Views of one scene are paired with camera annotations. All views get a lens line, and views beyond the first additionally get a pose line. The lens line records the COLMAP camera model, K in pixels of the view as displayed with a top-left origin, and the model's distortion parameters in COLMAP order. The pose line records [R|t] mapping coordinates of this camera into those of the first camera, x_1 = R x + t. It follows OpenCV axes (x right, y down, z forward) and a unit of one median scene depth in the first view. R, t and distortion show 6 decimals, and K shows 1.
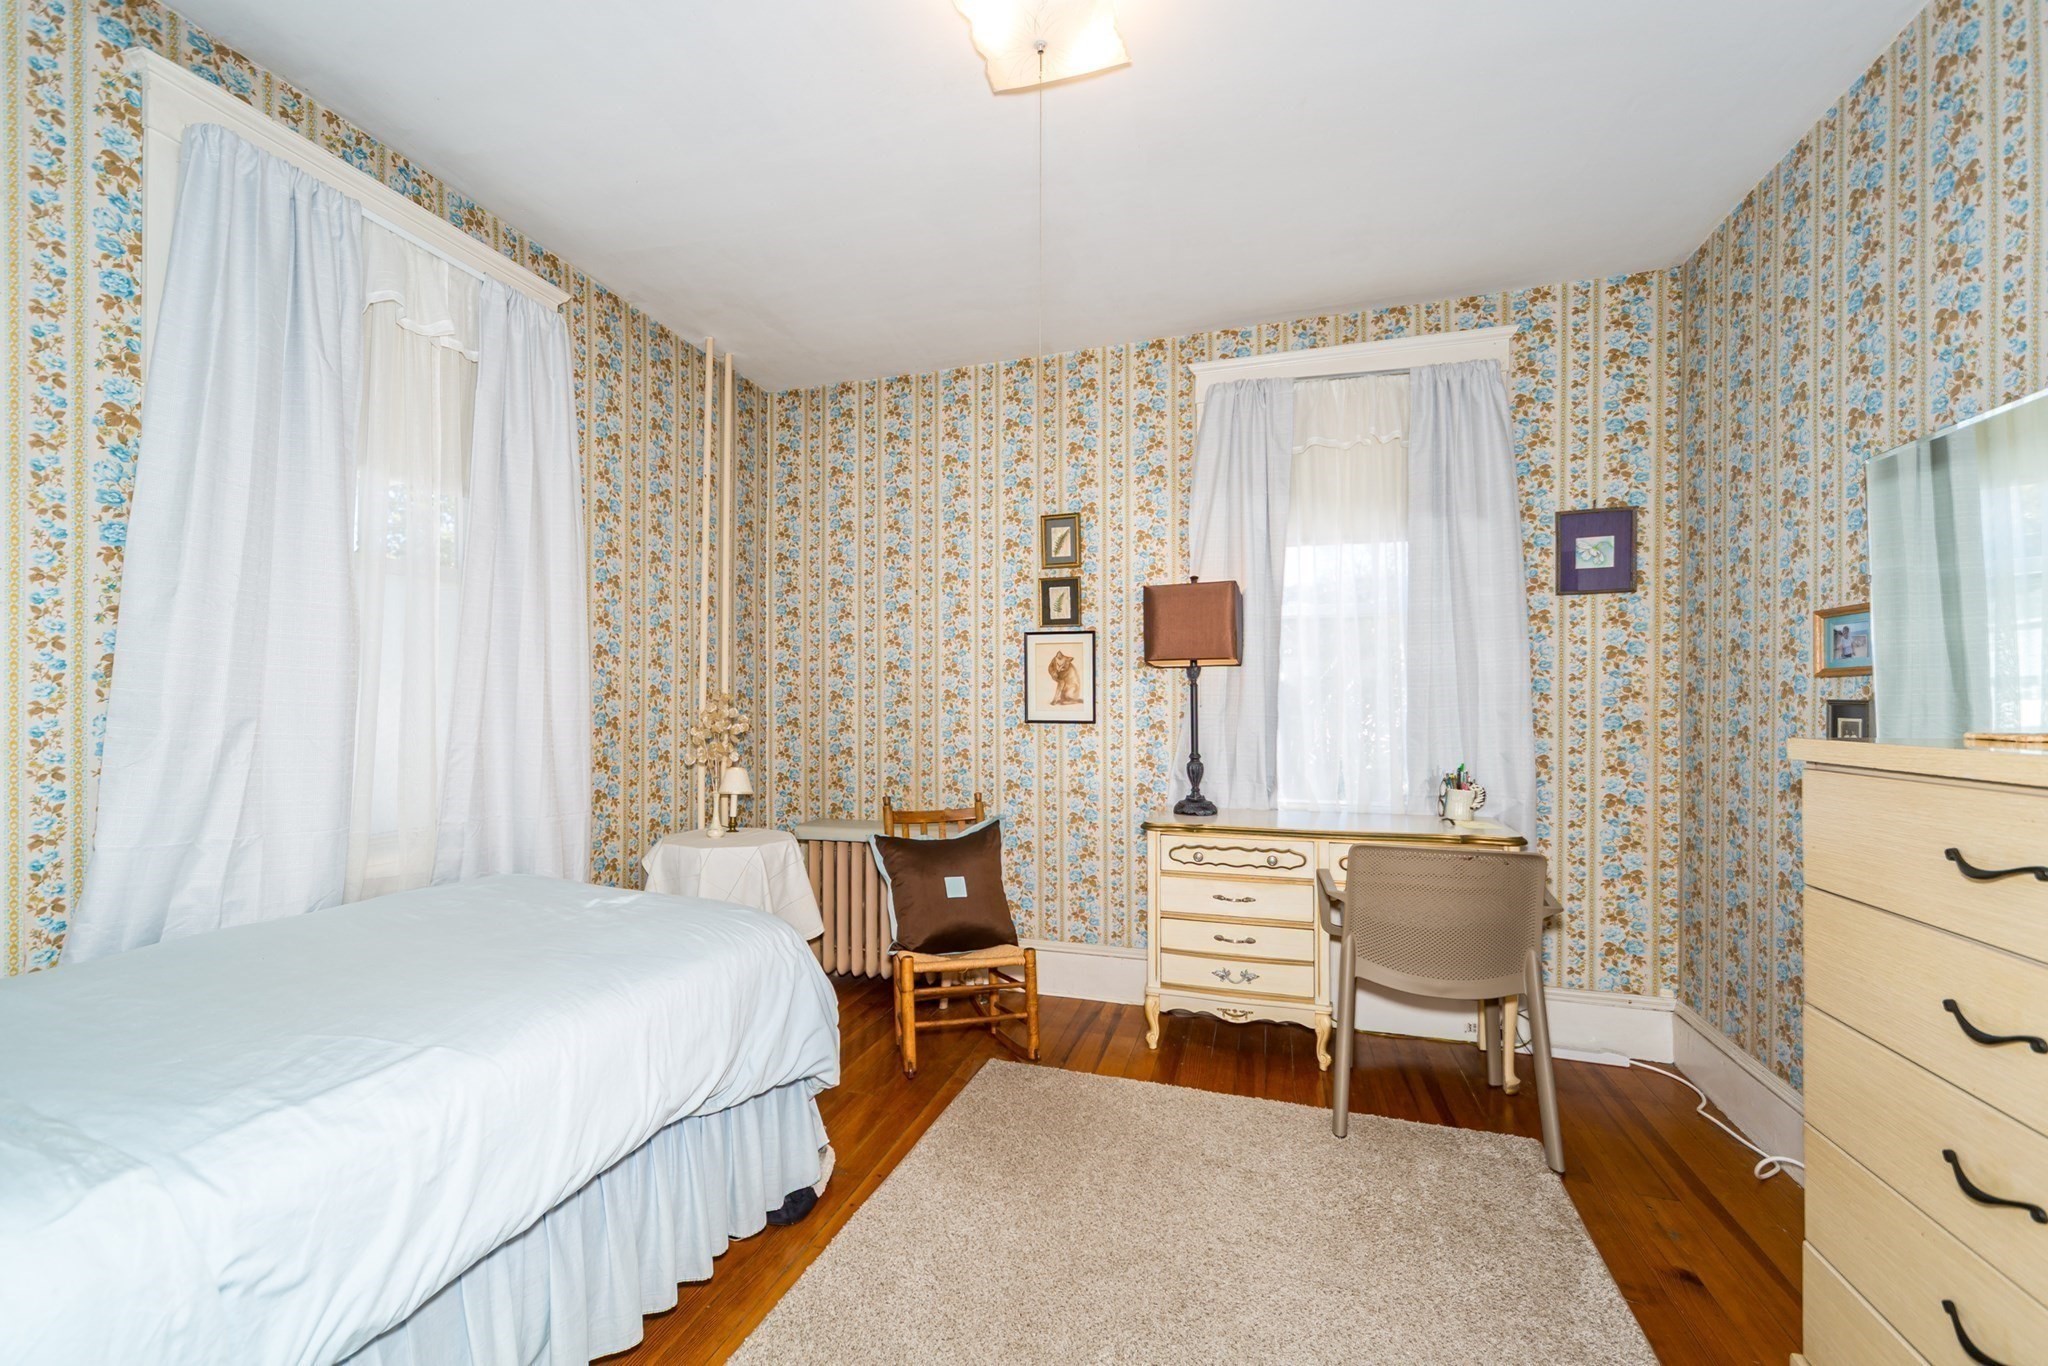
lens RADIAL K [[842.6, 0, 1022.0], [0, 842.6, 698.9], [0, 0, 1]] dist [0.002806, 0.000254]
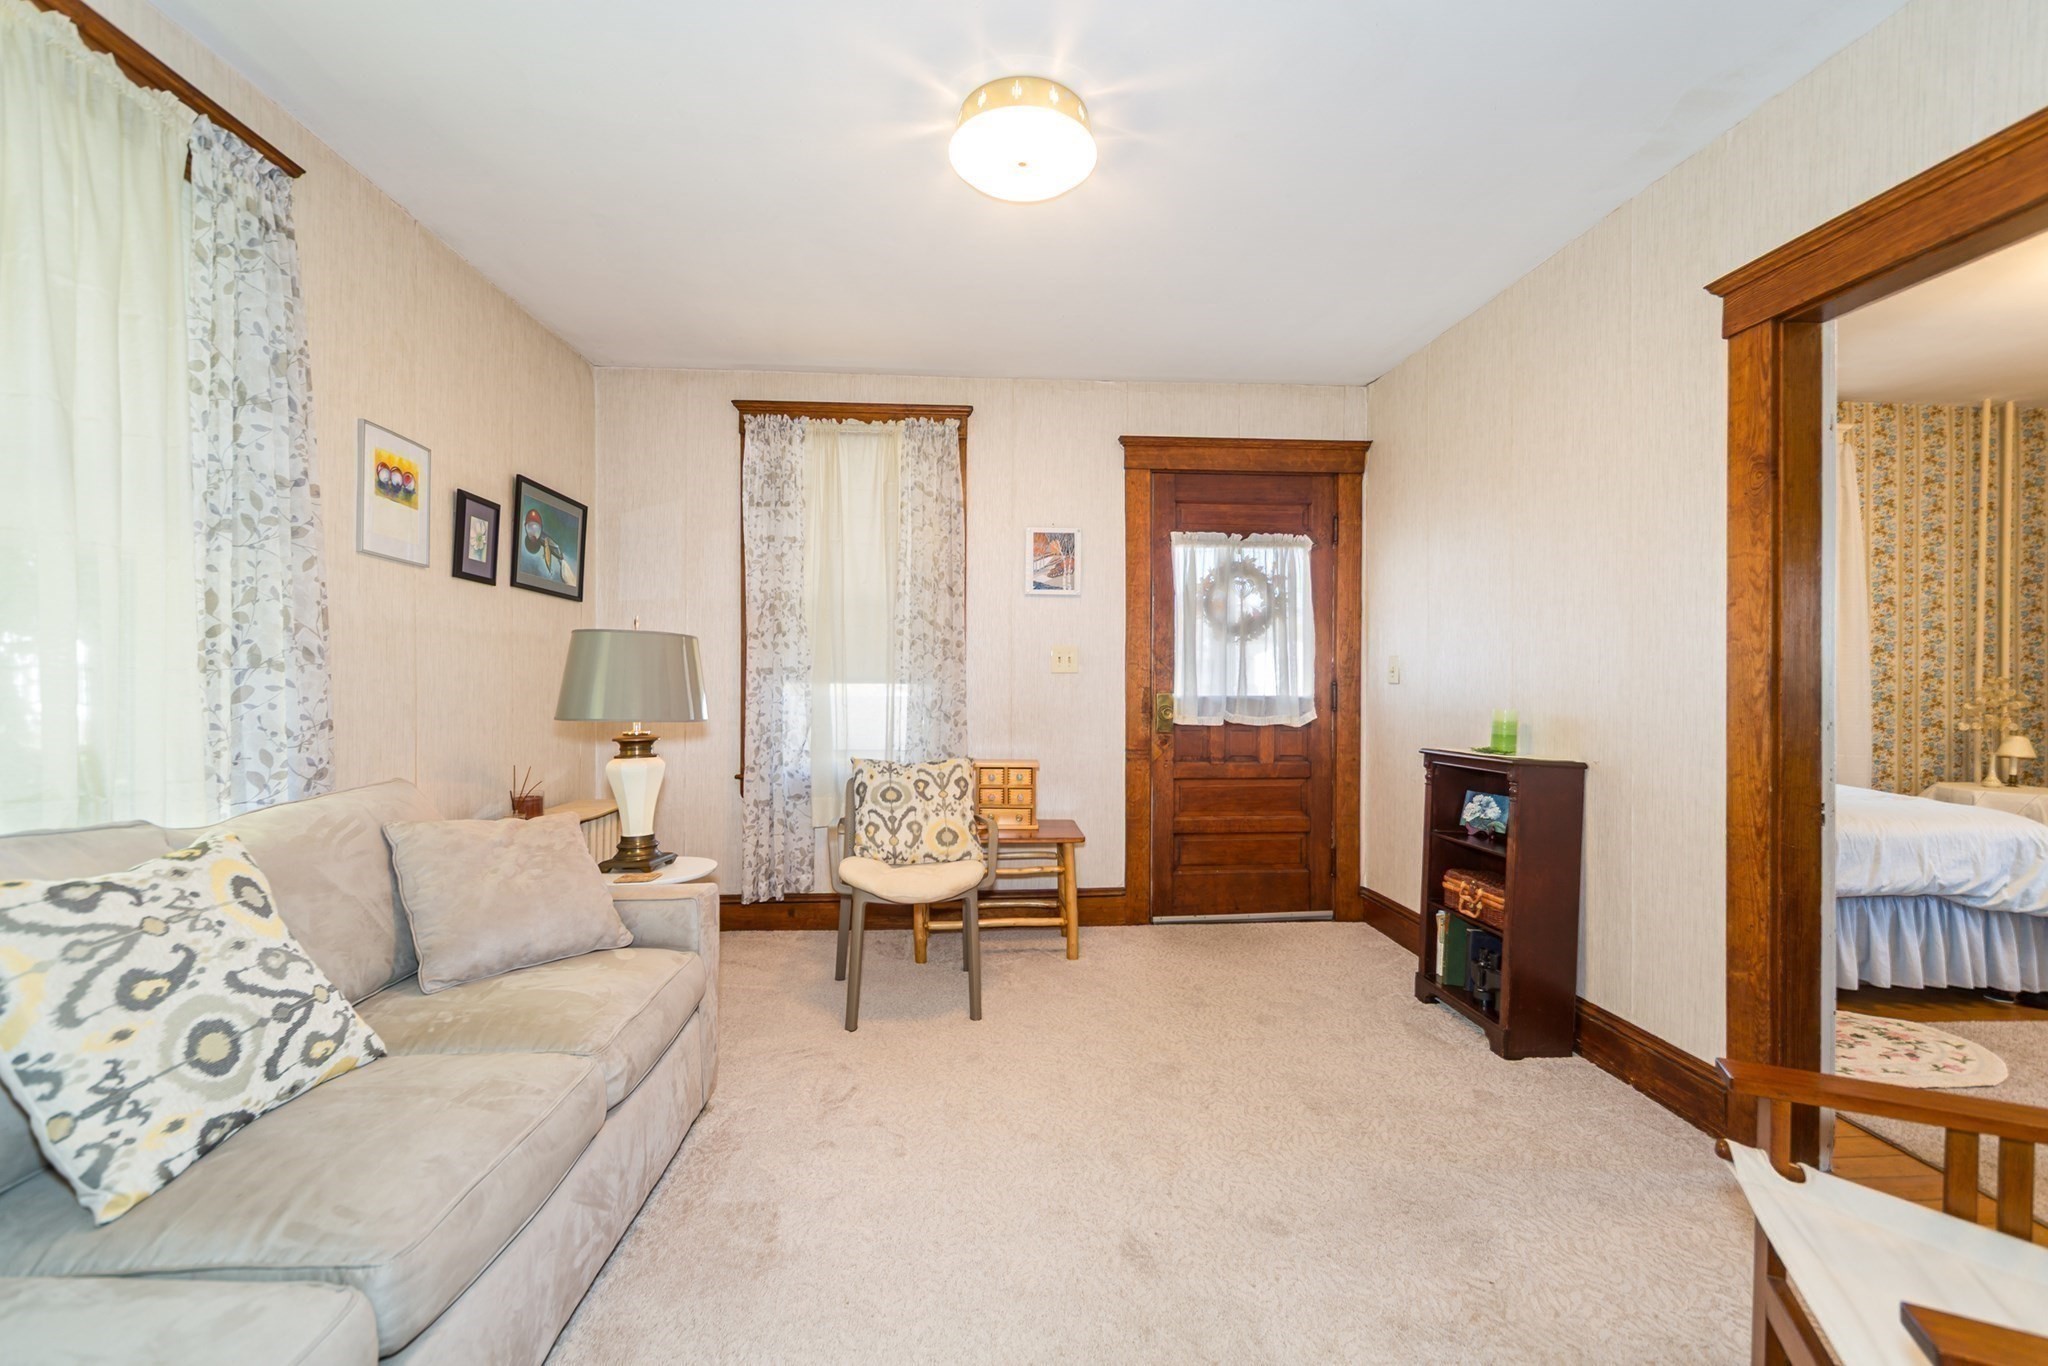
lens RADIAL K [[842.6, 0, 988.8], [0, 842.6, 679.0], [0, 0, 1]] dist [0.002806, 0.000254]
pose [[0.326560, -0.001936, -0.945174, 0.356639], [0.002710, 0.999996, -0.001112, -0.007461], [0.945173, -0.002198, 0.326564, -0.870242]]
